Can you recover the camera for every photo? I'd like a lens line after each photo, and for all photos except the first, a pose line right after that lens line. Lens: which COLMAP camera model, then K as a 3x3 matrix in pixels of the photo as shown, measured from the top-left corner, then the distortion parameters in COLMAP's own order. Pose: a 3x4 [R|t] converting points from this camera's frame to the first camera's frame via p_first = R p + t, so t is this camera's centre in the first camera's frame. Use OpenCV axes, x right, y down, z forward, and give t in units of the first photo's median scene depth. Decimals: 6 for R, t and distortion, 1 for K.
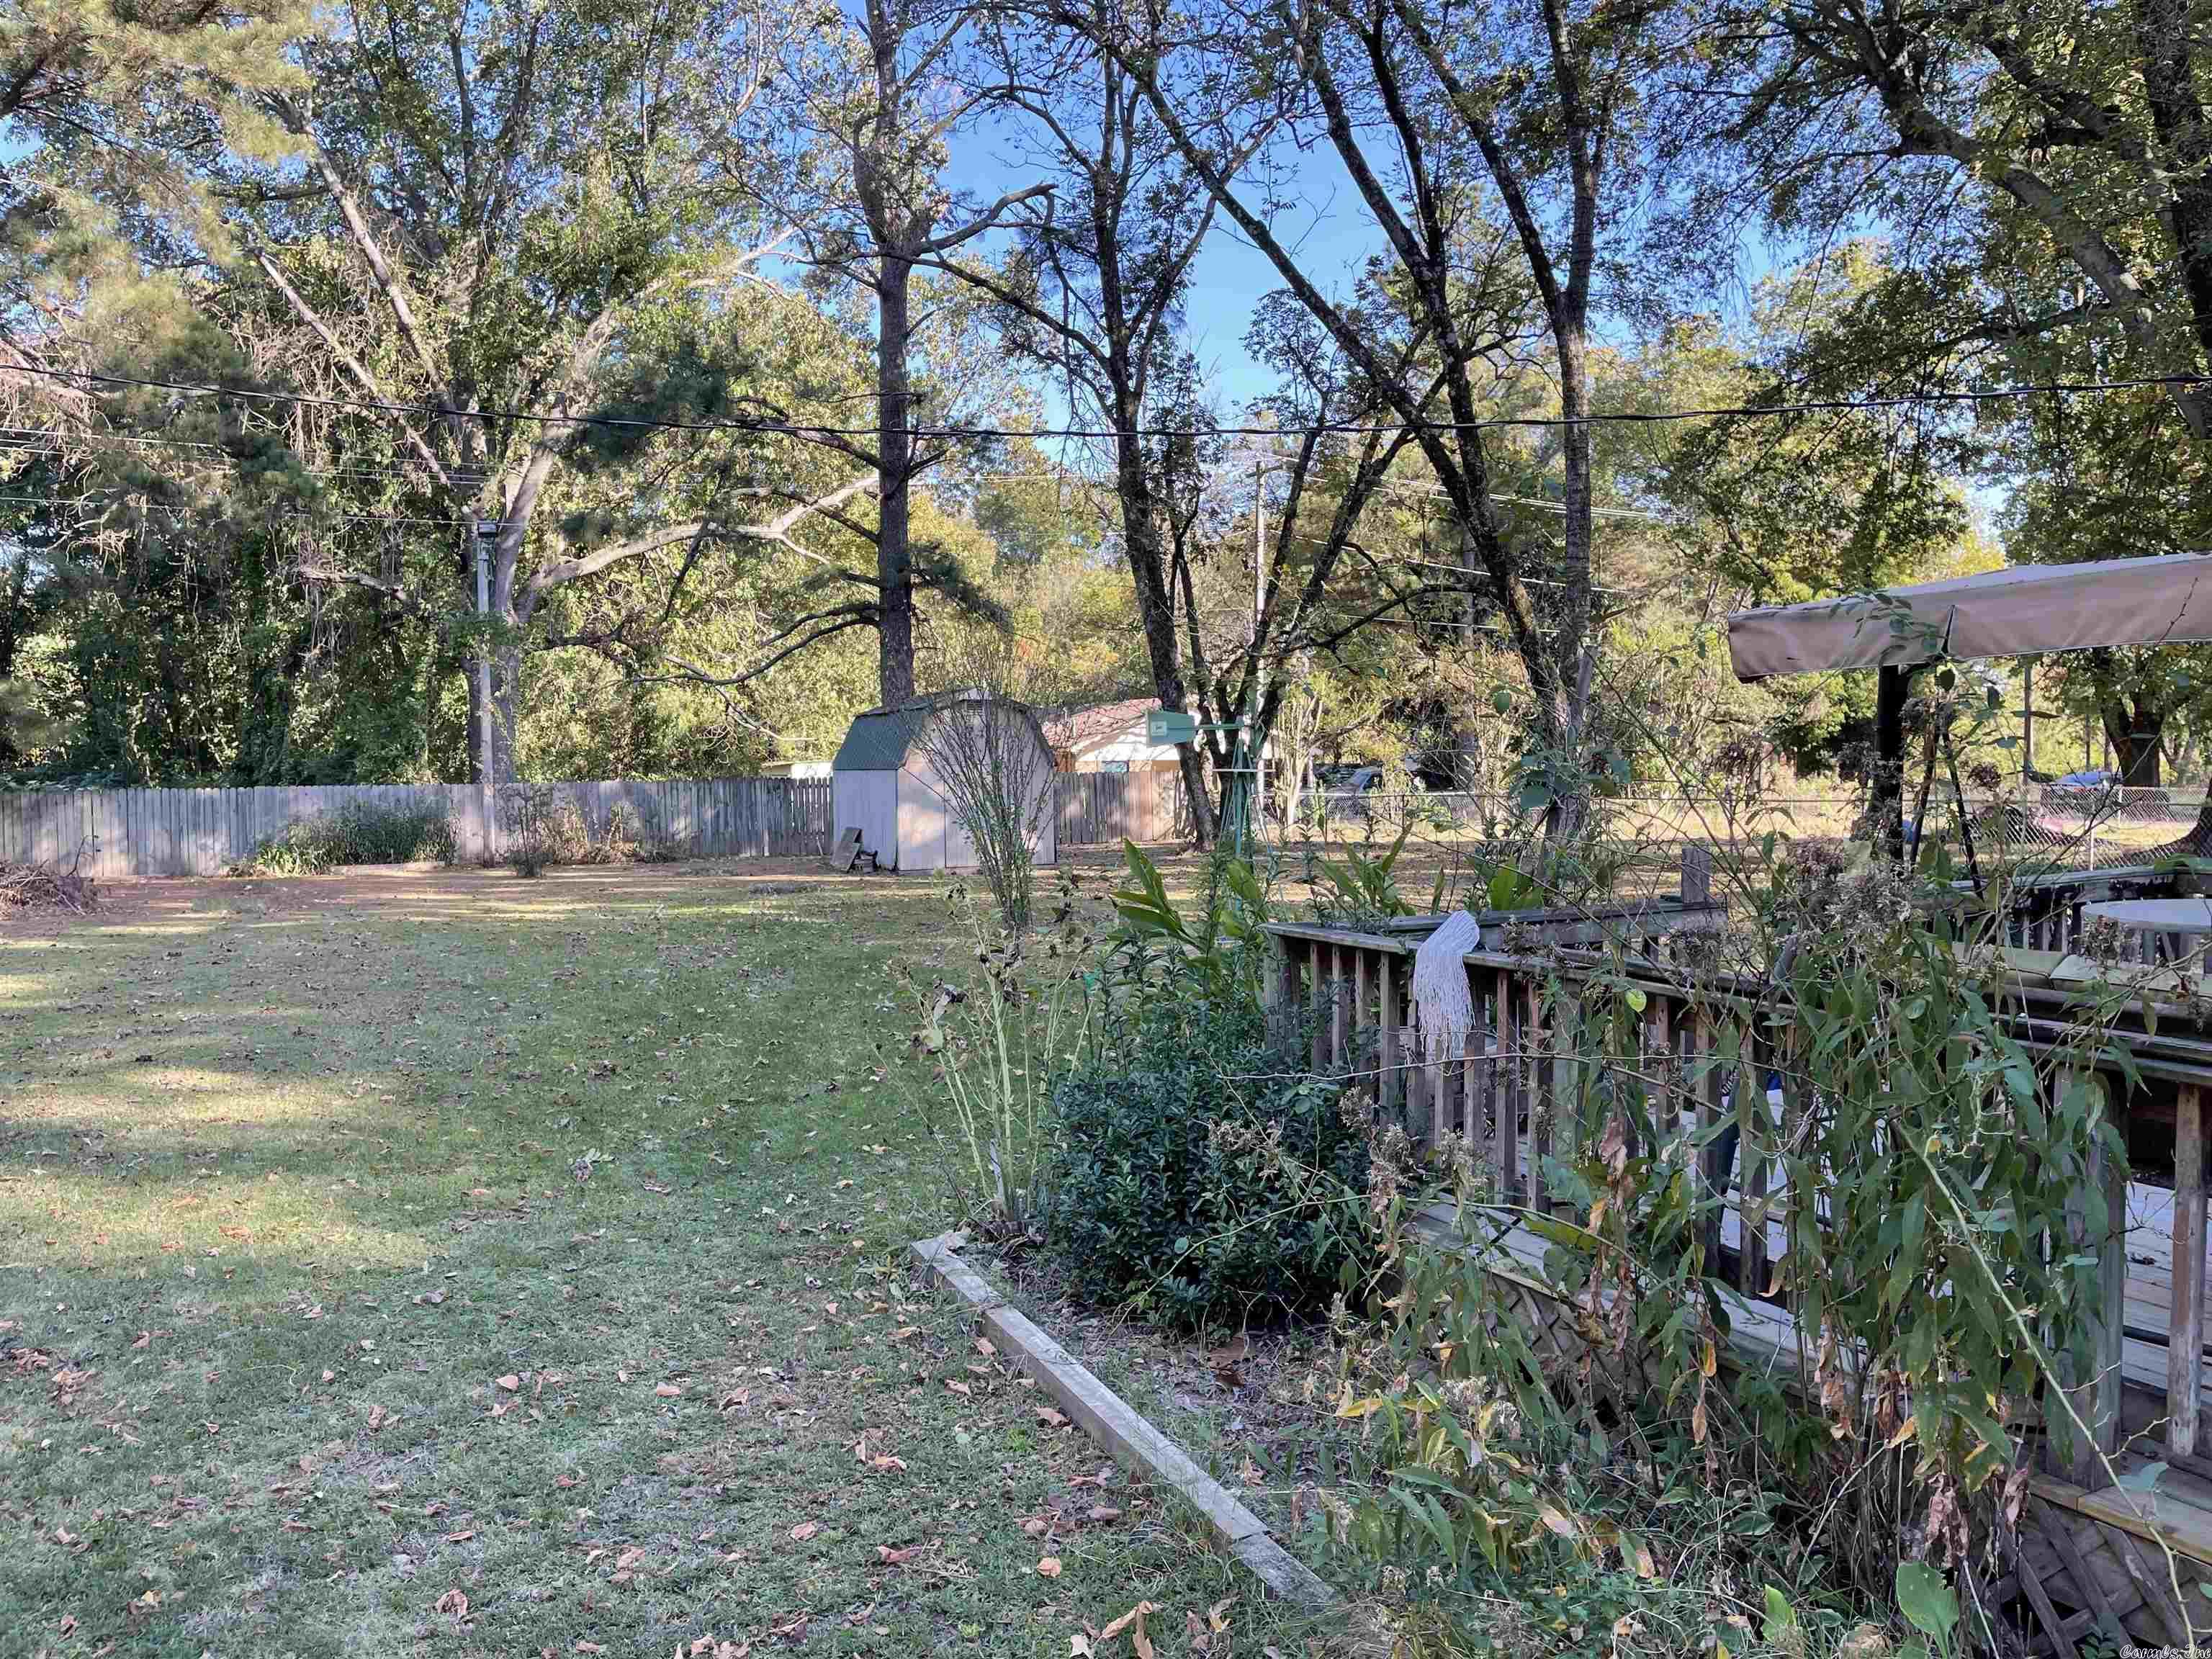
lens RADIAL K [[1708.5, 0, 1106.0], [0, 1708.5, 829.5], [0, 0, 1]] dist [0.075255, -0.007506]
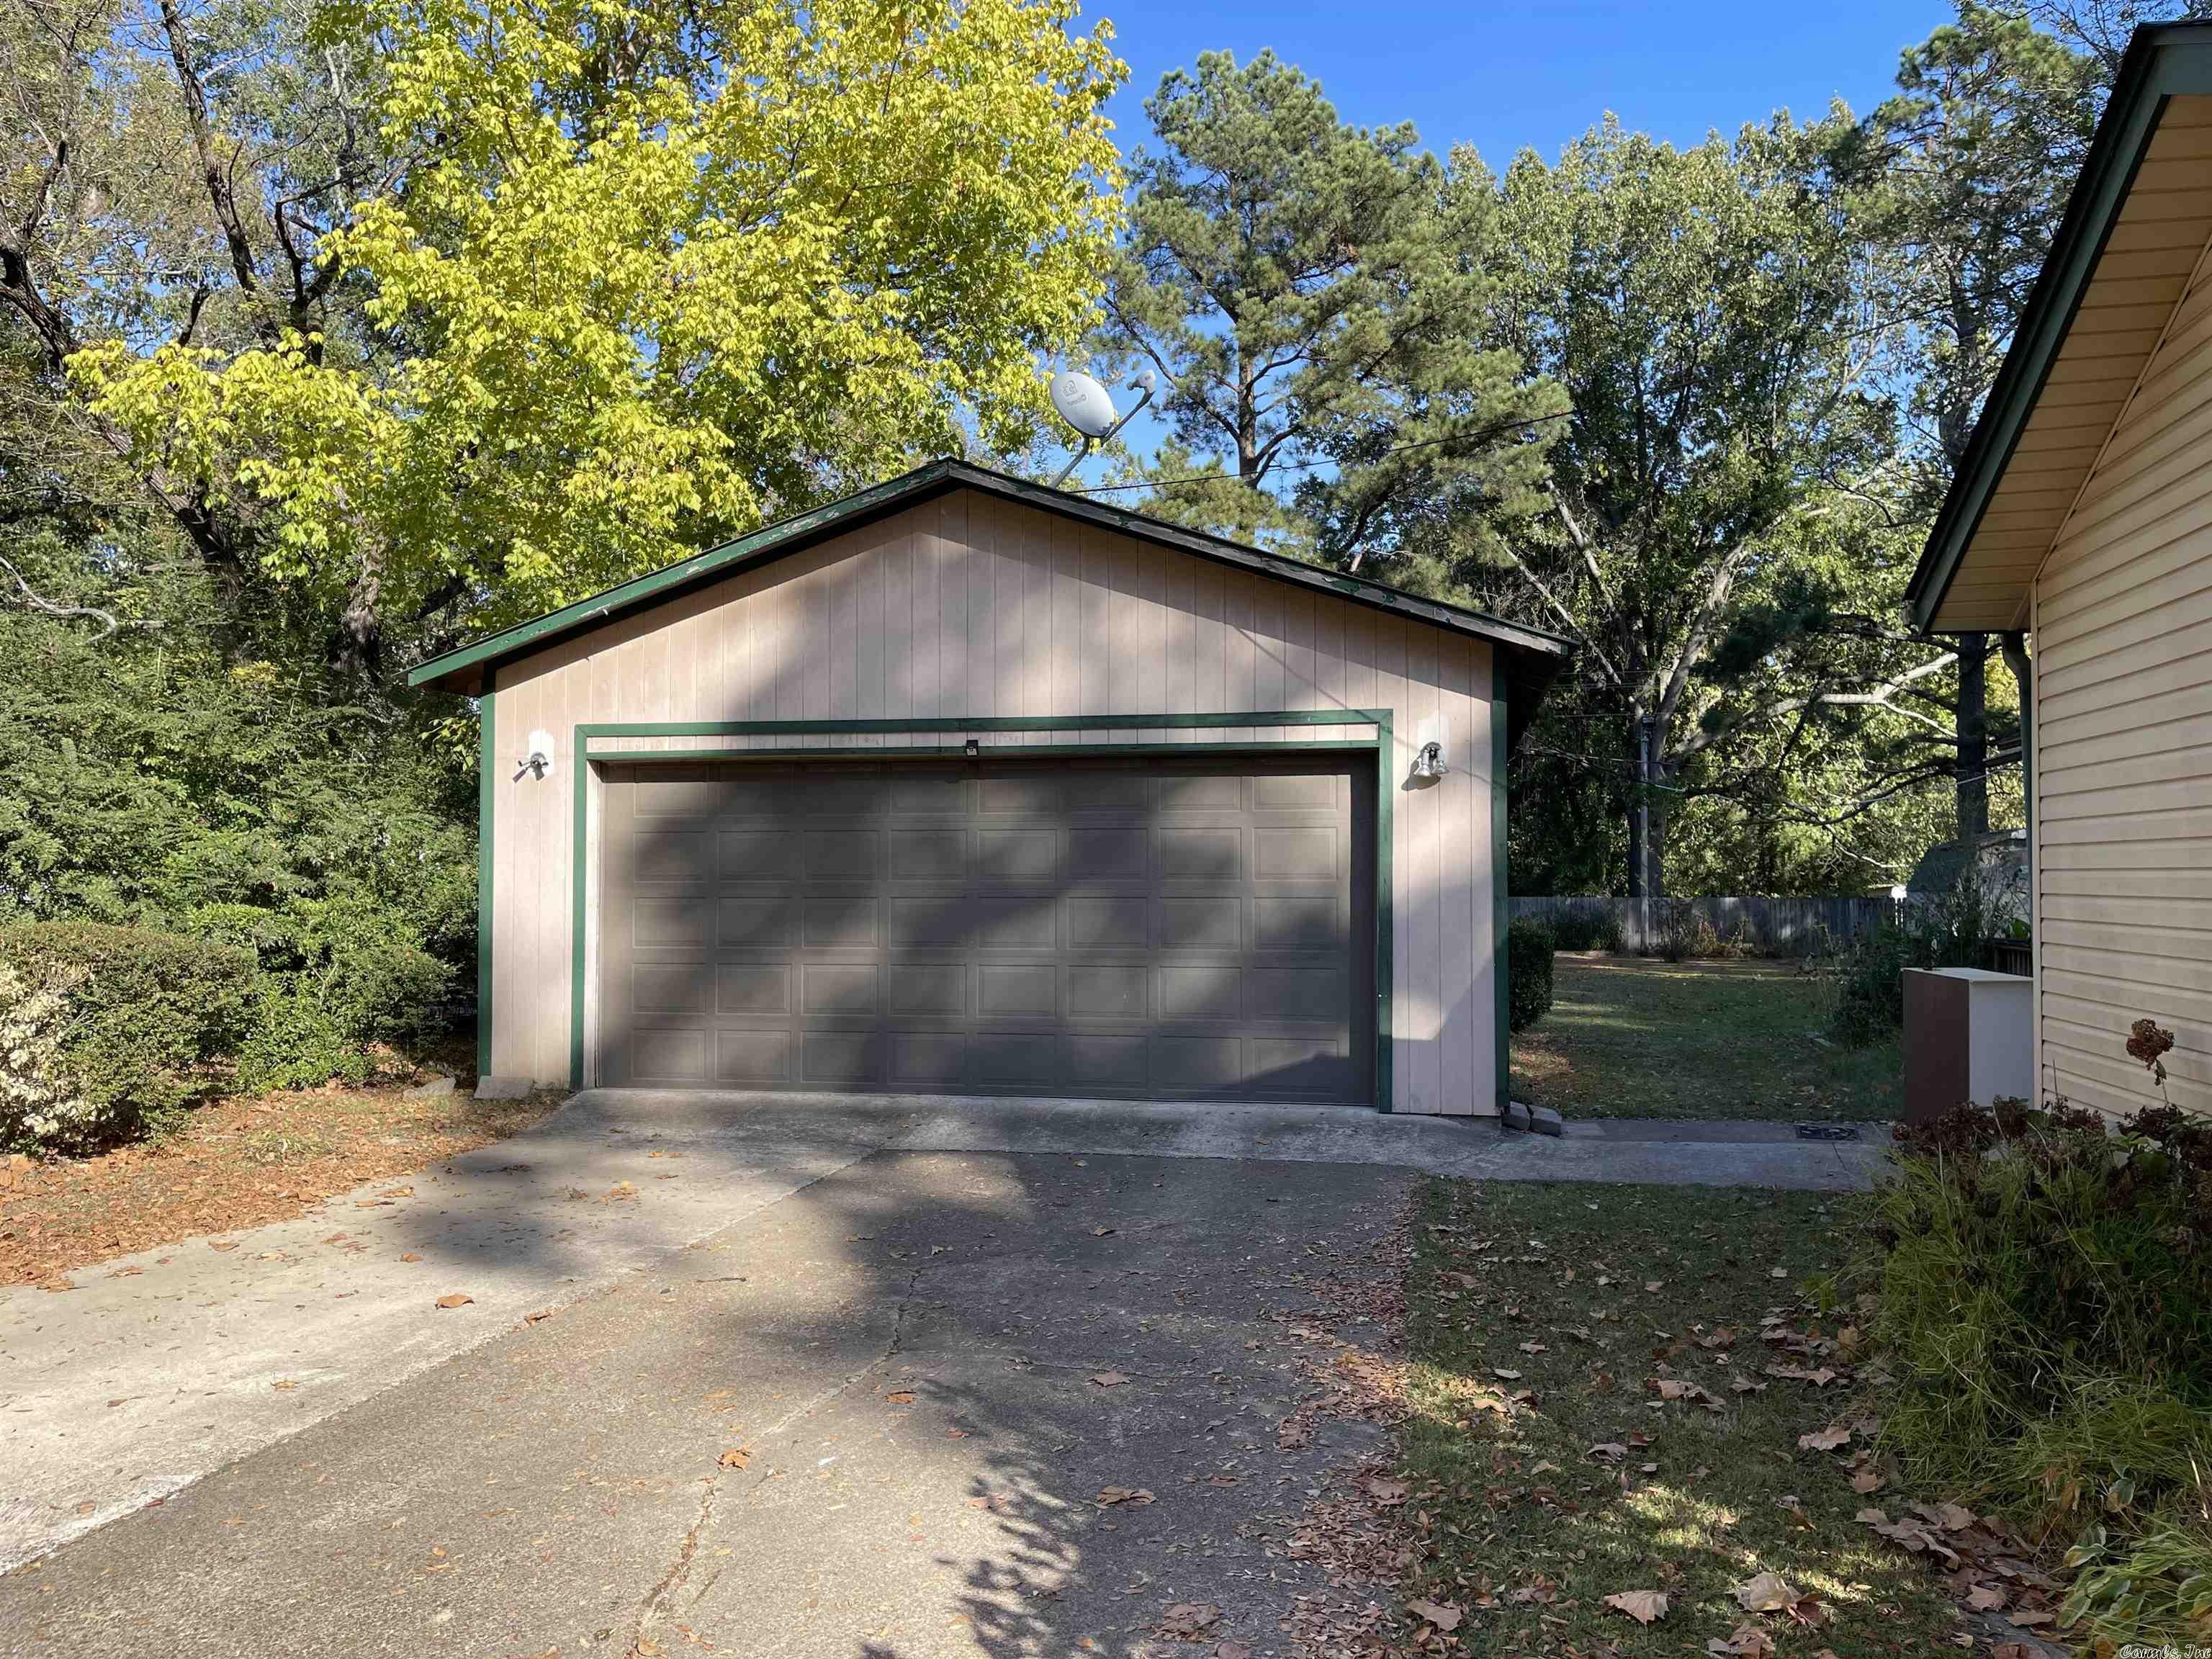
lens RADIAL K [[1708.5, 0, 1106.0], [0, 1708.5, 829.5], [0, 0, 1]] dist [0.075255, -0.007506]
pose [[0.802775, -0.008032, -0.596227, 0.111136], [-0.033064, 0.997771, -0.057959, 0.011954], [0.595364, 0.066242, 0.800721, -0.341191]]
